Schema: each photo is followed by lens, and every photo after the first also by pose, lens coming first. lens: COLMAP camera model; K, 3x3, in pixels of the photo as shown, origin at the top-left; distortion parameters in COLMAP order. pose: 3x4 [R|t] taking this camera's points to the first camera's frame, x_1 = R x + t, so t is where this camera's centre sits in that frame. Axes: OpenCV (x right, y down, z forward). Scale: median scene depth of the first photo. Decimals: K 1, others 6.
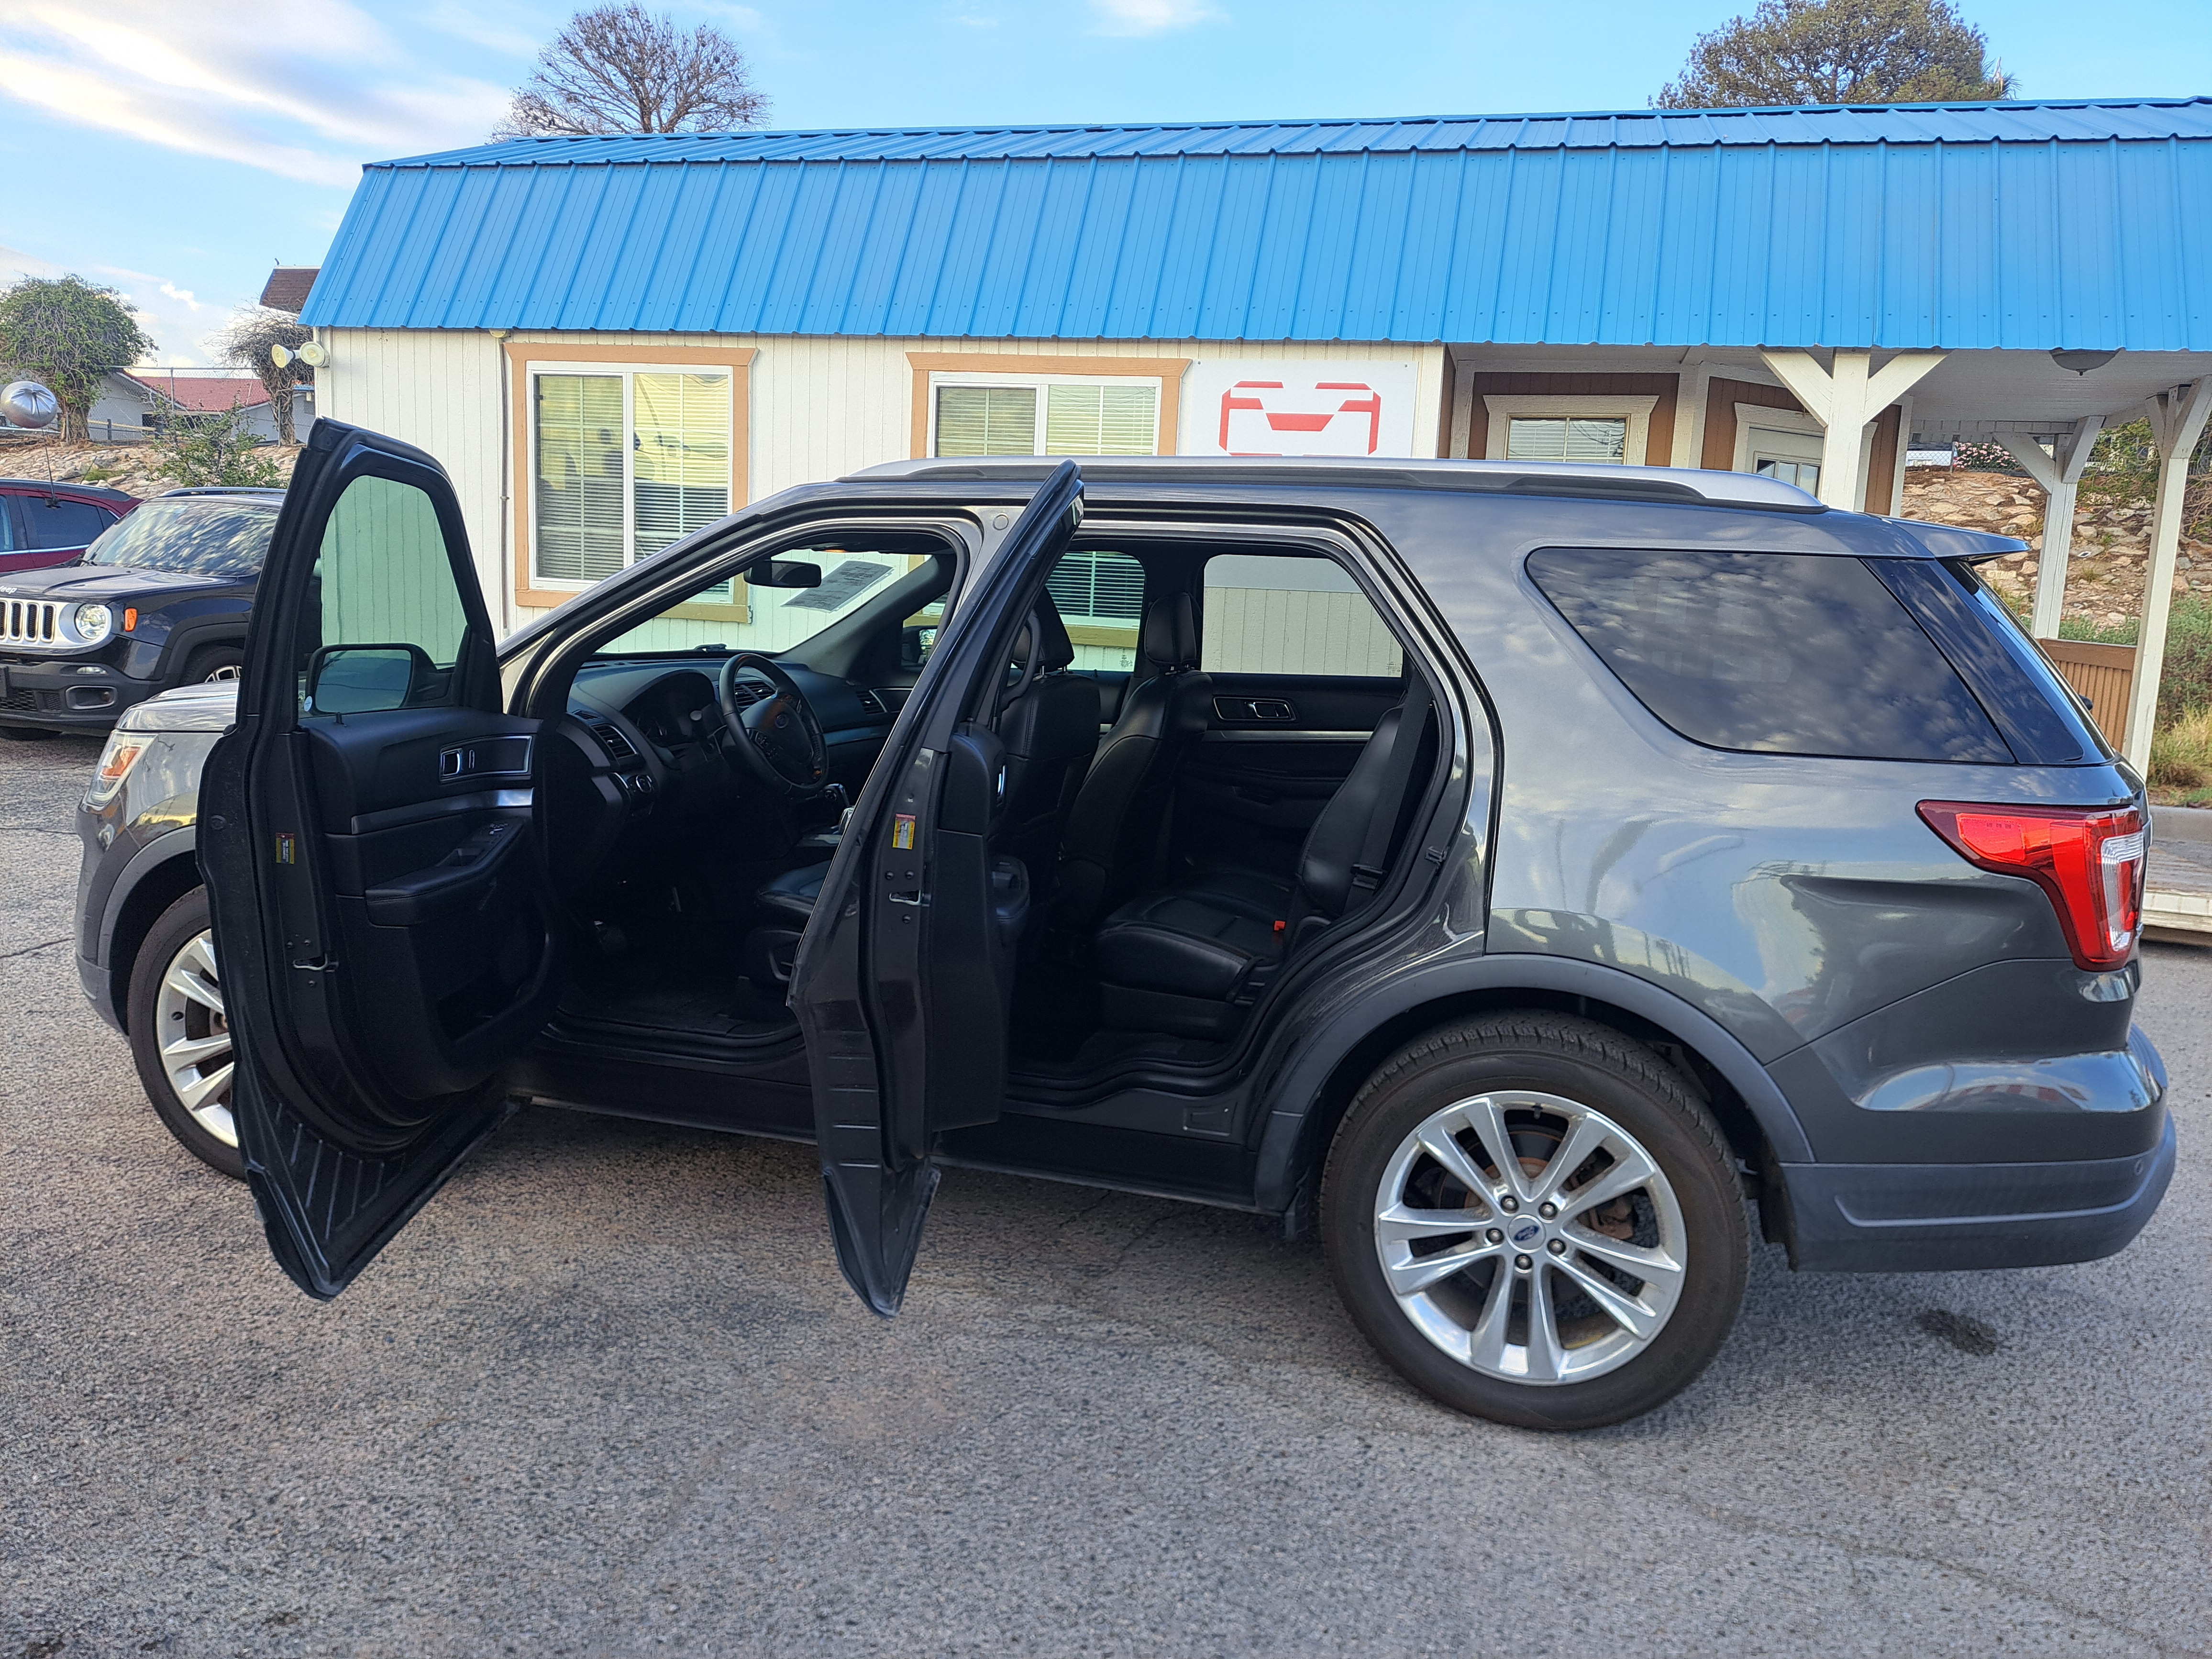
lens RADIAL K [[1558.3, 0, 1115.8], [0, 1558.3, 808.9], [0, 0, 1]] dist [0.081459, -0.086794]
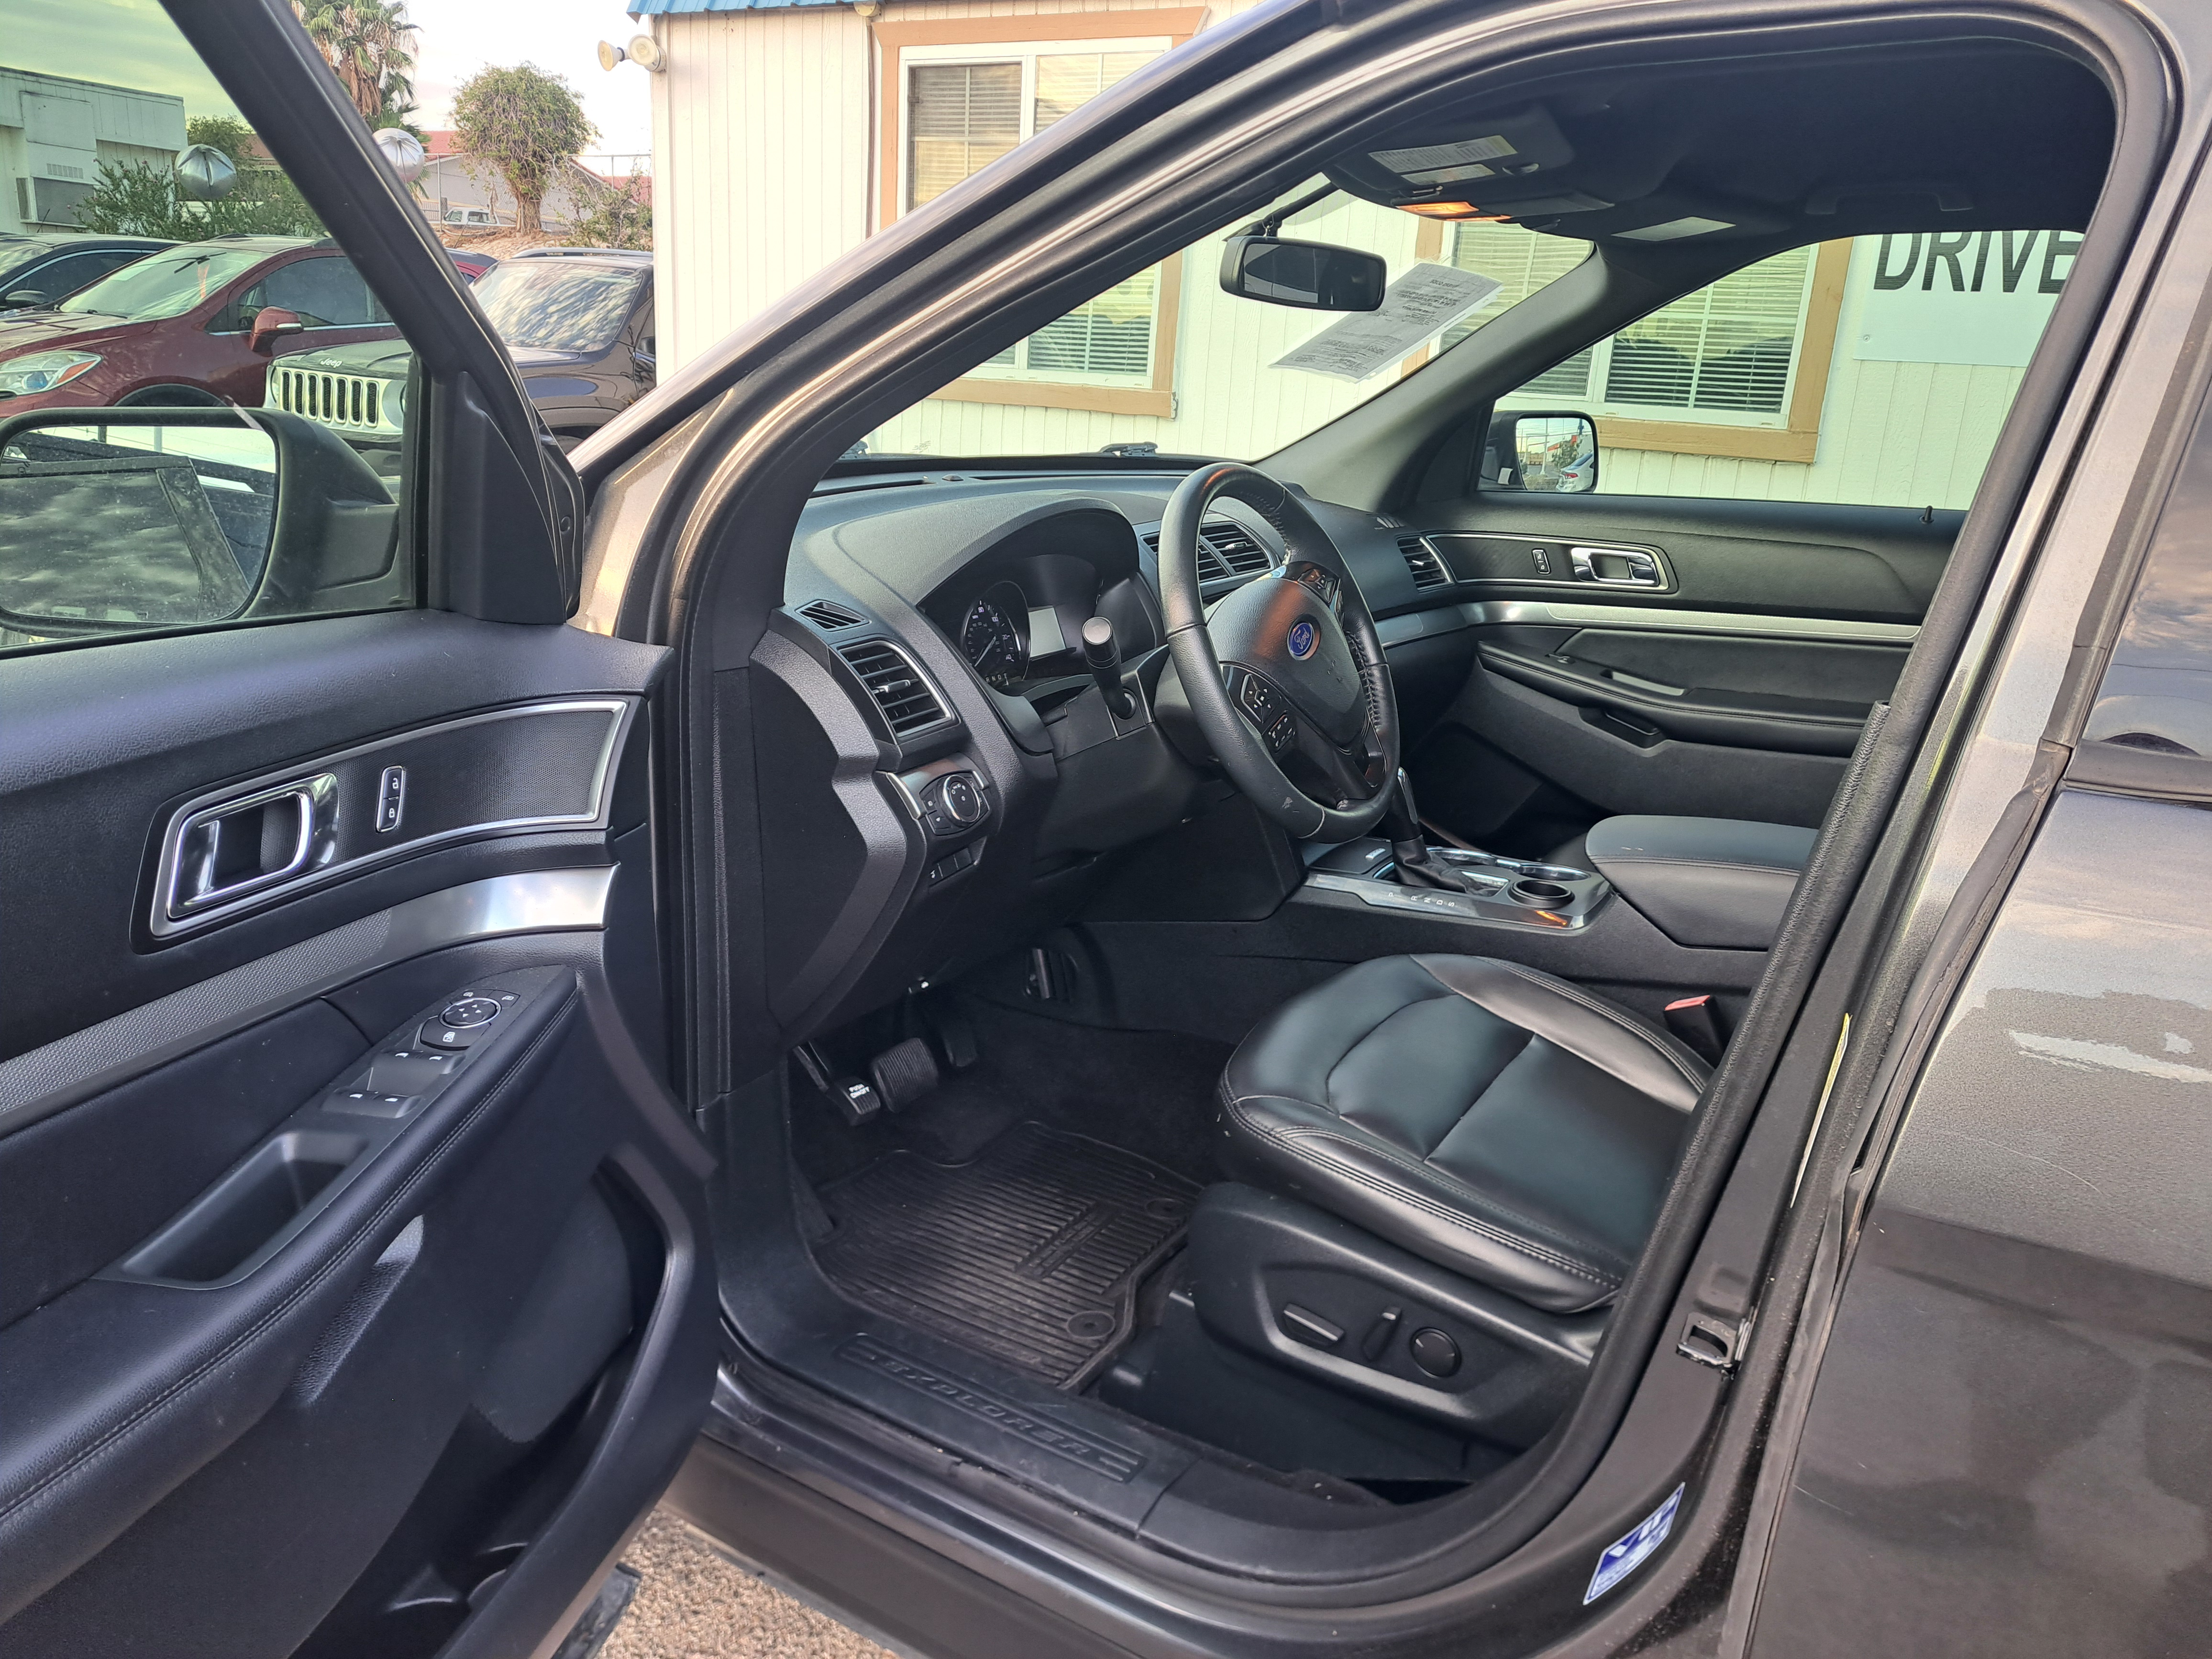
lens RADIAL K [[1588.7, 0, 1093.5], [0, 1588.7, 795.3], [0, 0, 1]] dist [0.060893, -0.032603]
pose [[0.965358, 0.074391, -0.250101, -0.173182], [-0.047069, 0.992421, 0.113508, -0.064193], [0.256650, -0.097804, 0.961543, 0.638085]]
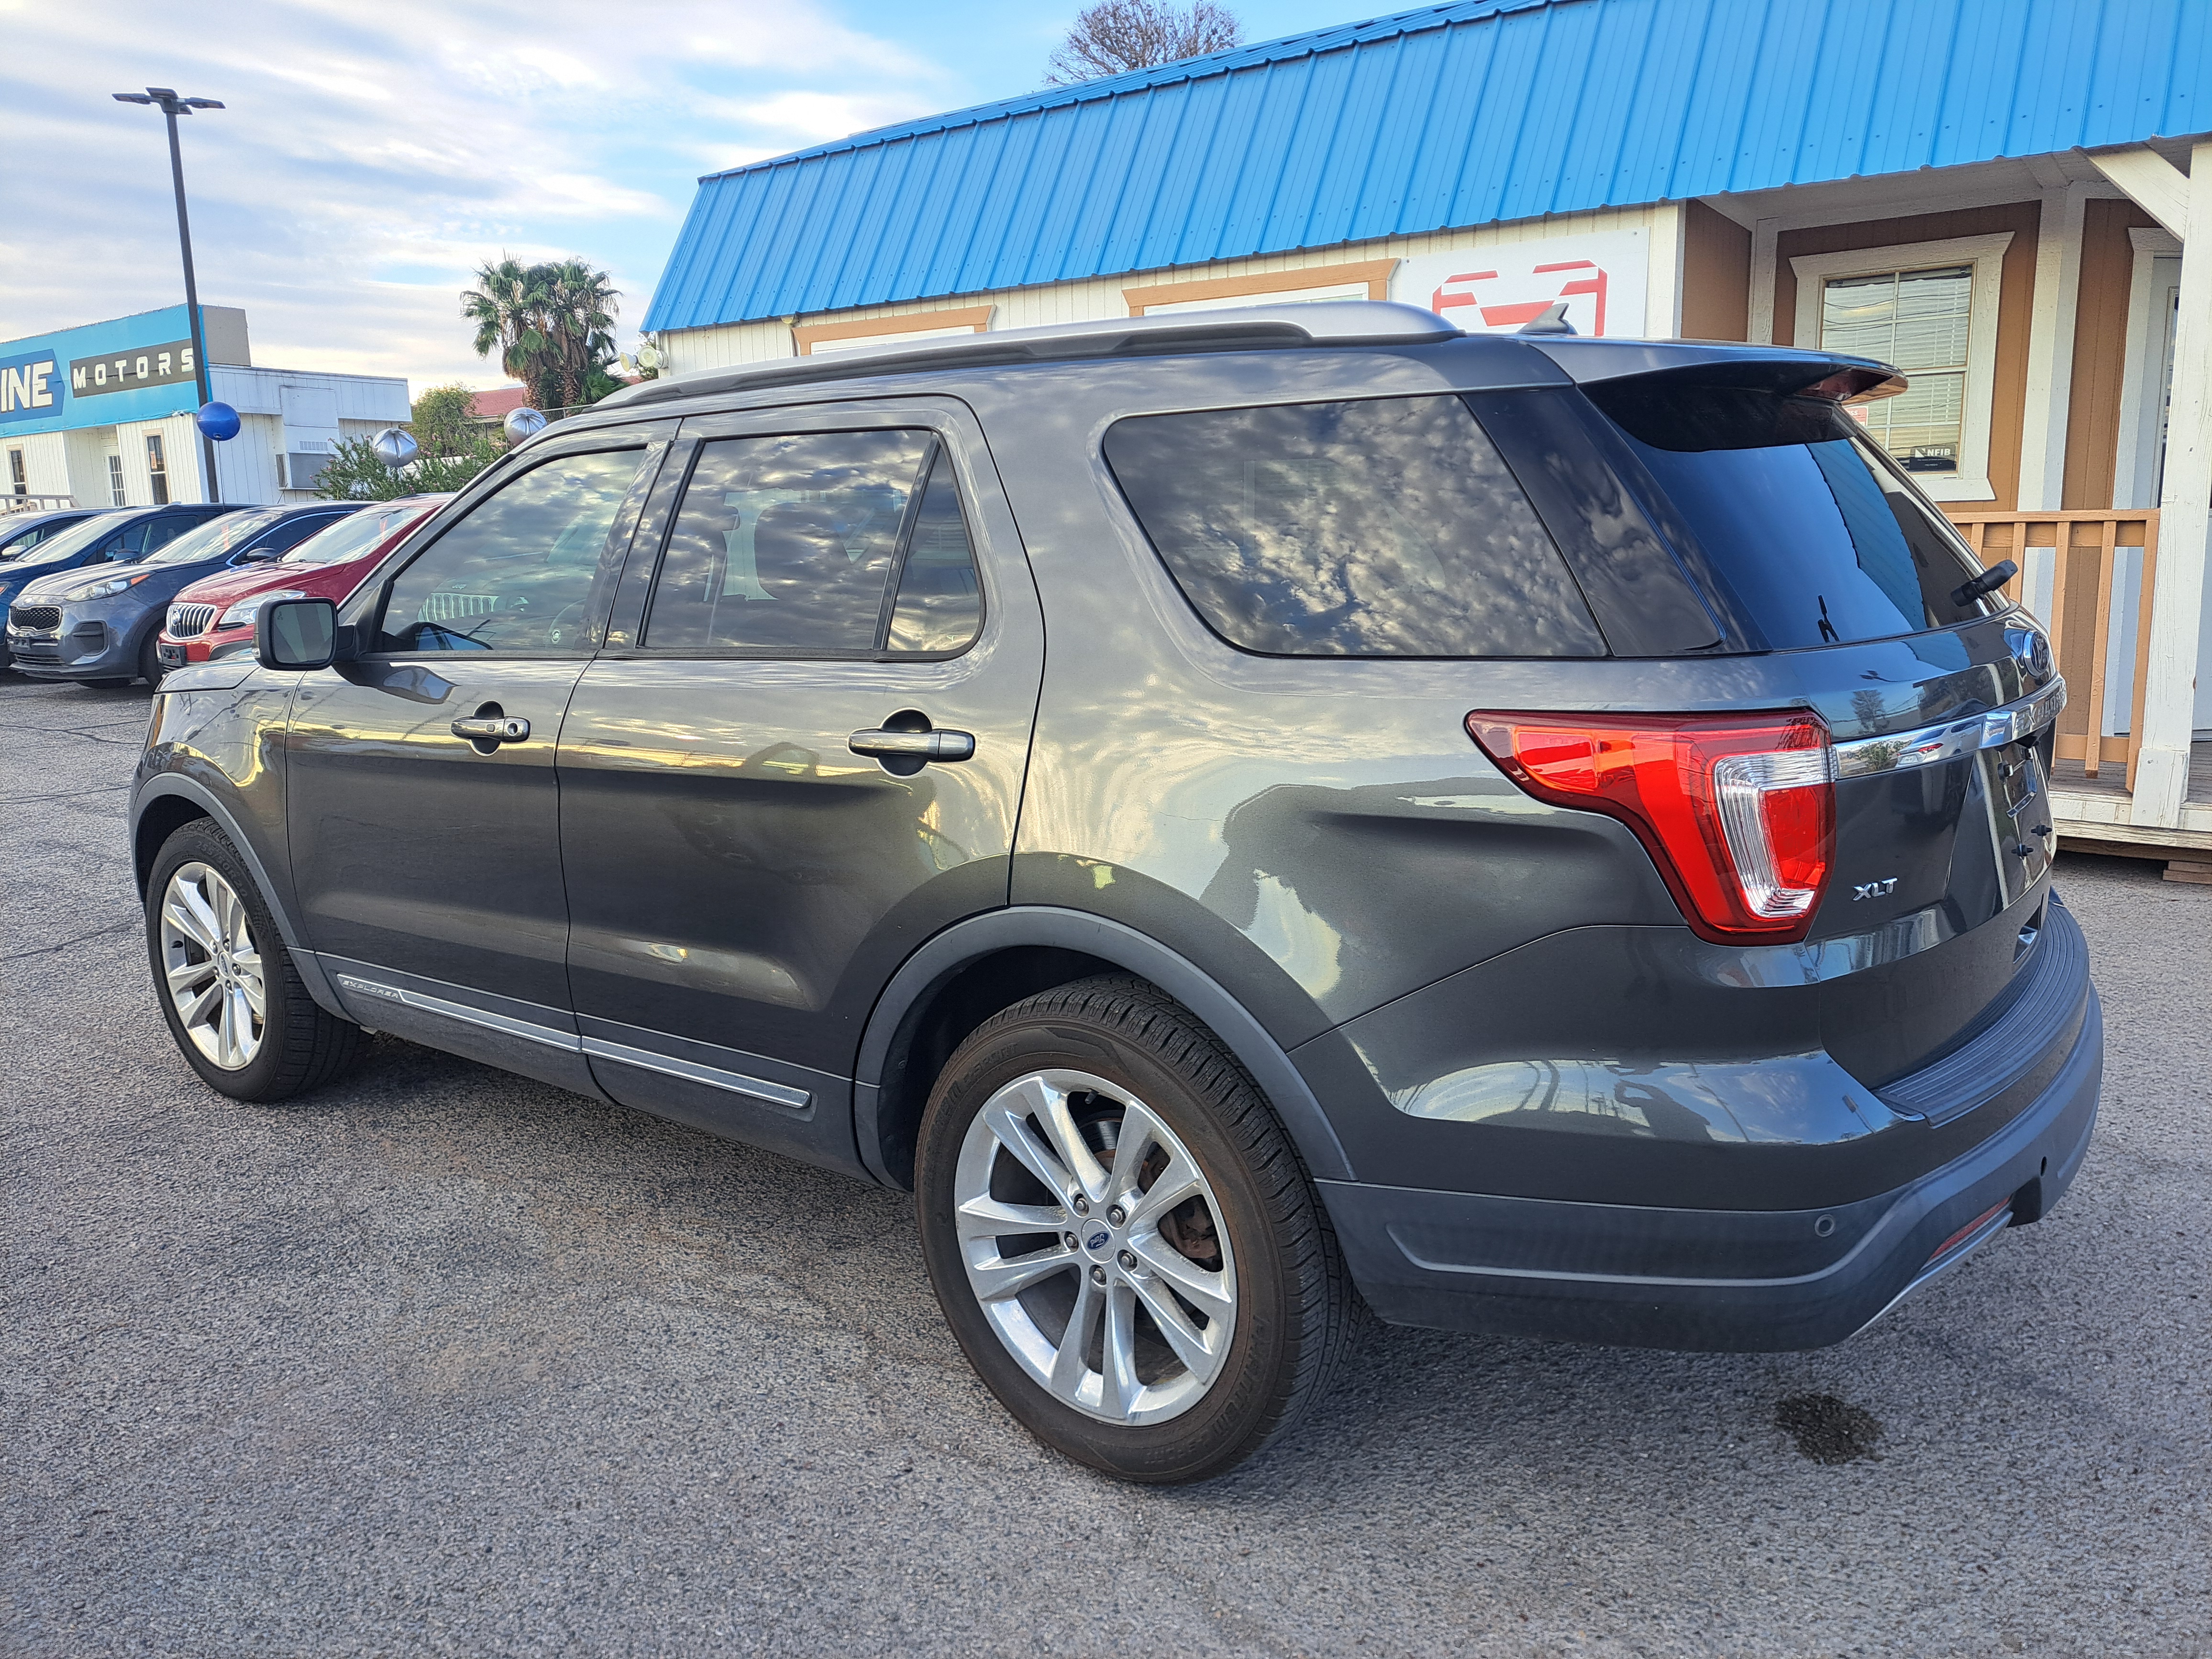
lens RADIAL K [[1553.8, 0, 1132.8], [0, 1553.8, 787.2], [0, 0, 1]] dist [0.088828, -0.090407]
pose [[0.938312, -0.008772, -0.345678, 0.460116], [0.013720, 0.999835, 0.011870, 0.014904], [0.345517, -0.015880, 0.938278, 0.184827]]
